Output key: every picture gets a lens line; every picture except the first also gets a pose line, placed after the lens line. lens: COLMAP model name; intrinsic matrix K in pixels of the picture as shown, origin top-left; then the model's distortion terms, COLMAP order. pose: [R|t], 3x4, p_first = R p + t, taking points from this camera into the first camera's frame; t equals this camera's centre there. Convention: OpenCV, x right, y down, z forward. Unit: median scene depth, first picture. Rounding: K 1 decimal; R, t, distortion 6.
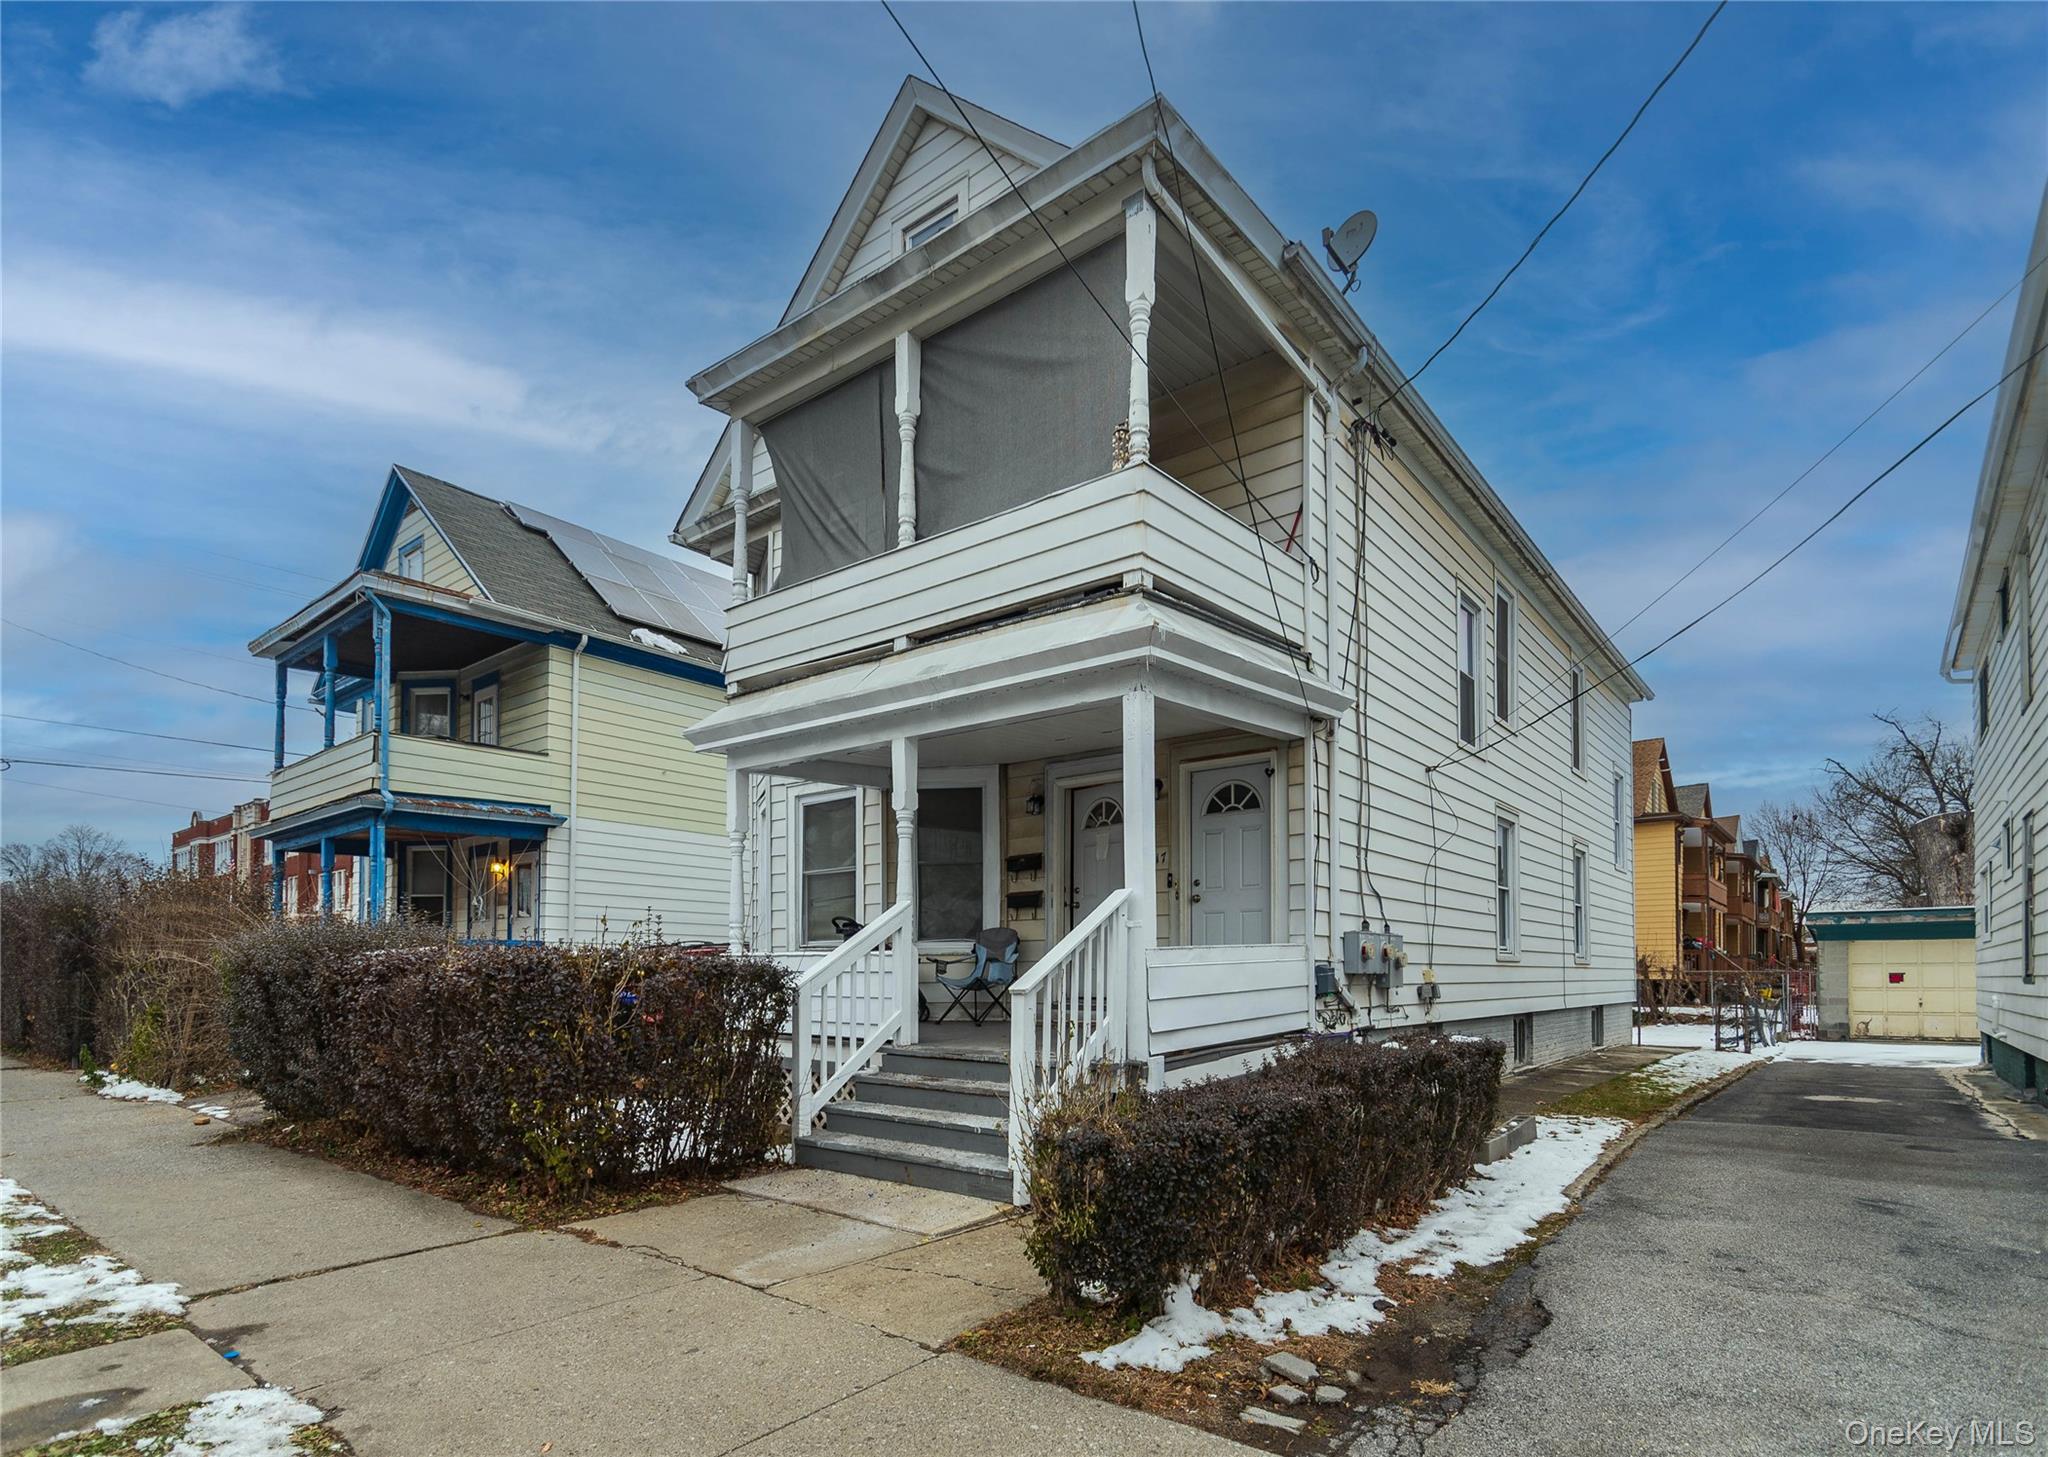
lens RADIAL K [[1053.7, 0, 1024.0], [0, 1053.7, 728.5], [0, 0, 1]] dist [0.001155, 0.000146]
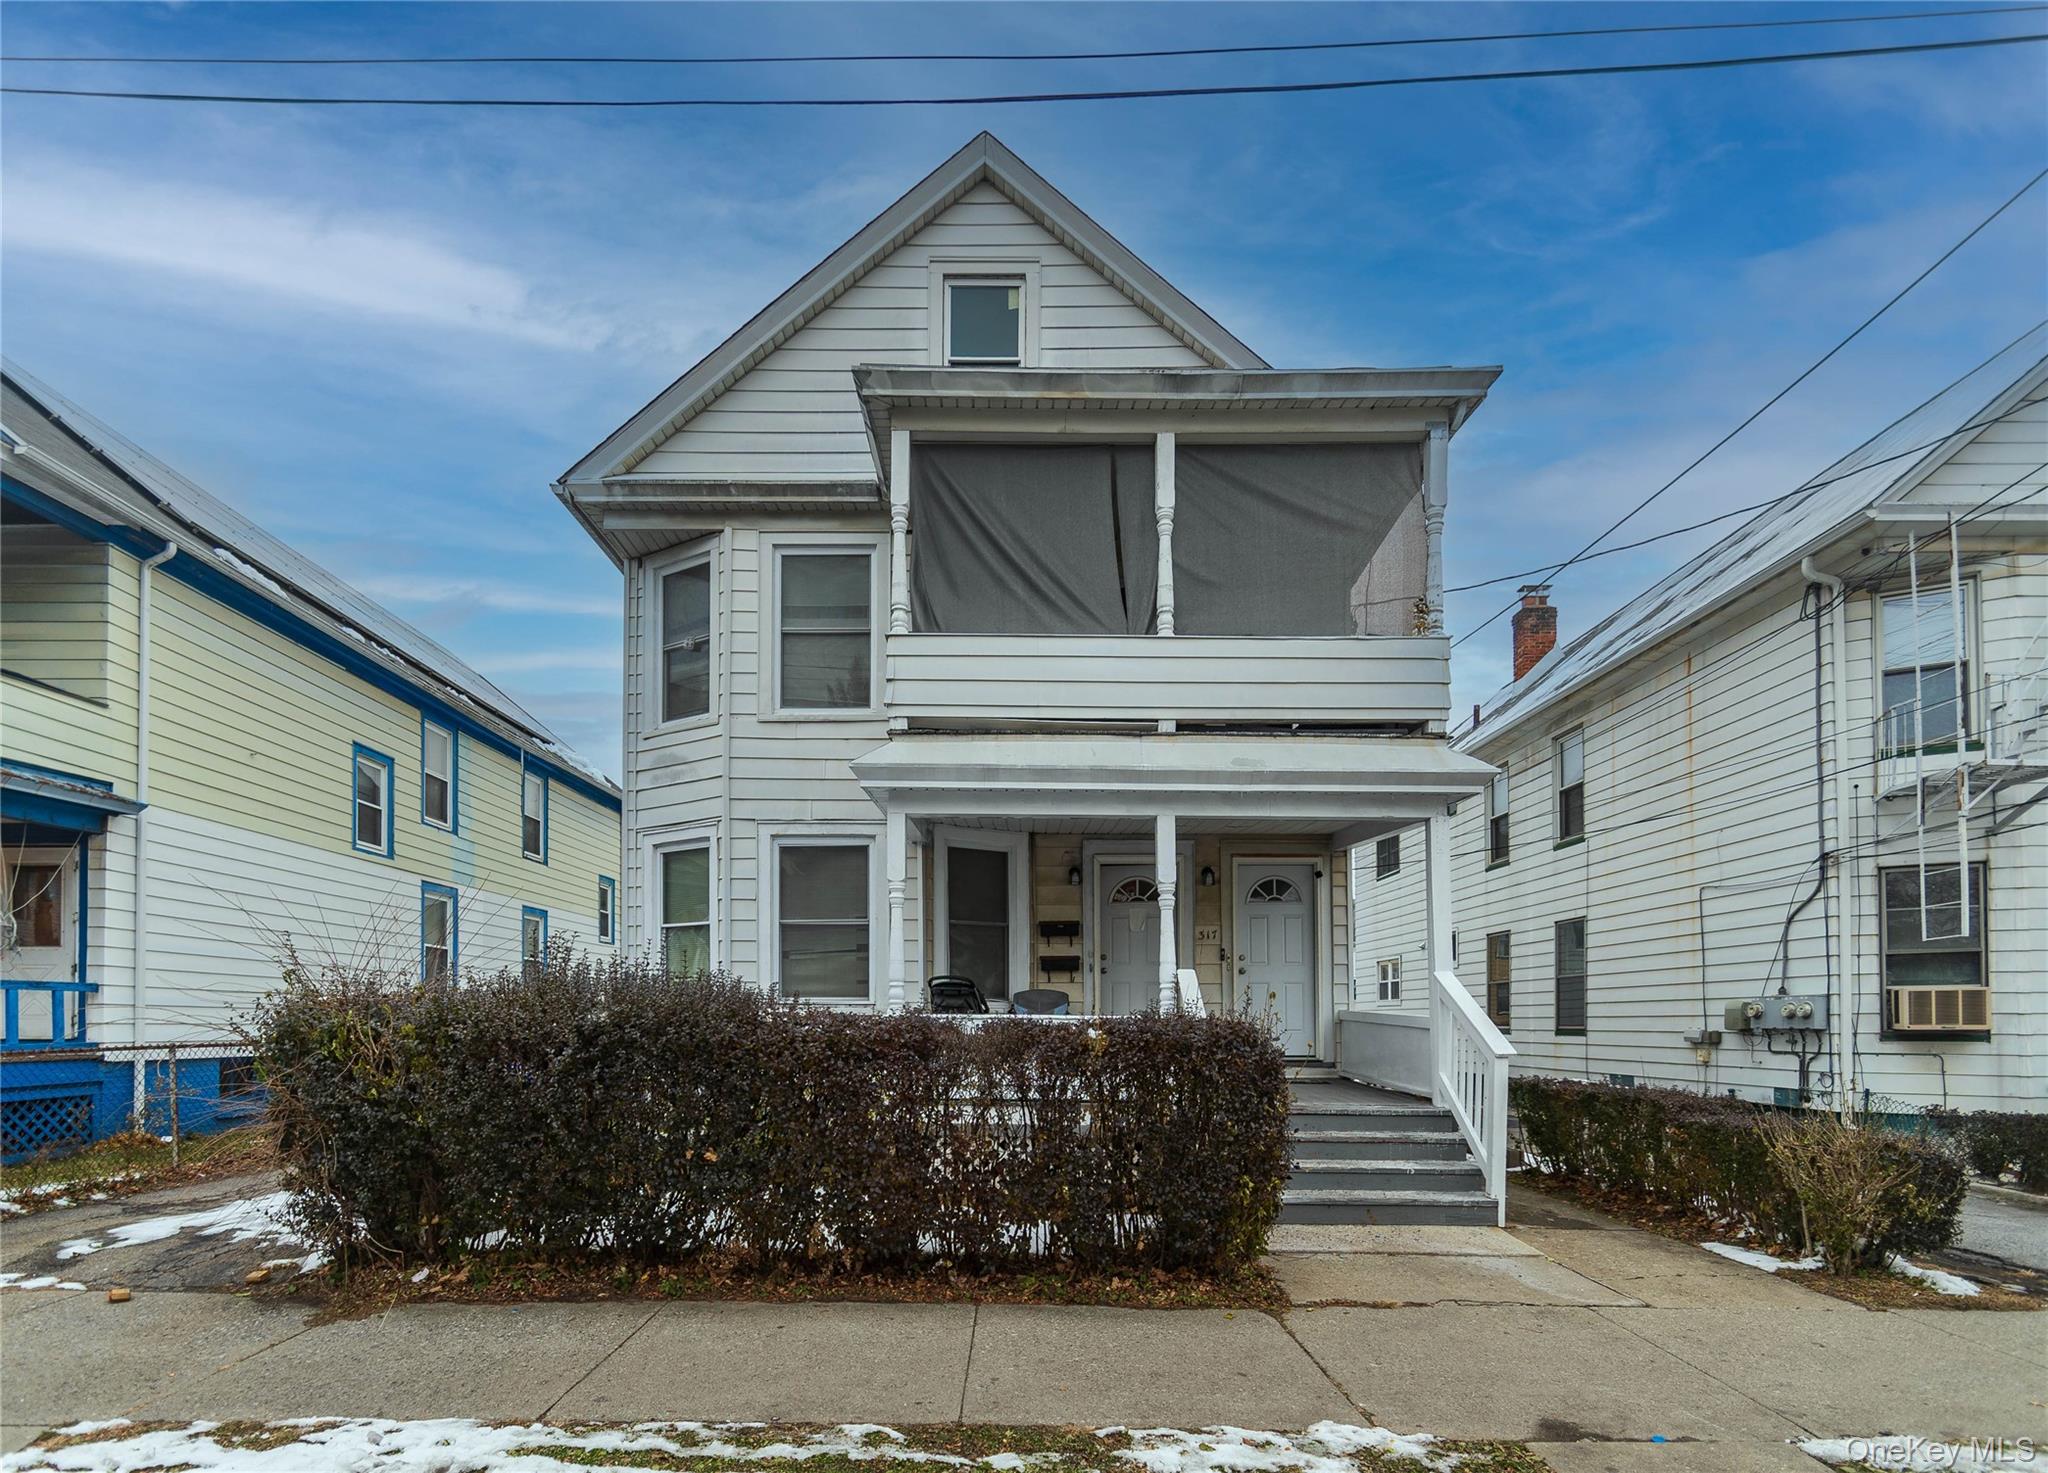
lens RADIAL K [[992.6, 0, 1027.0], [0, 992.6, 793.1], [0, 0, 1]] dist [0.001591, -0.000181]
pose [[0.777609, 0.139341, 0.613114, -0.661018], [-0.143672, 0.988713, -0.042484, 0.038899], [-0.612114, -0.055052, 0.788851, 0.233958]]
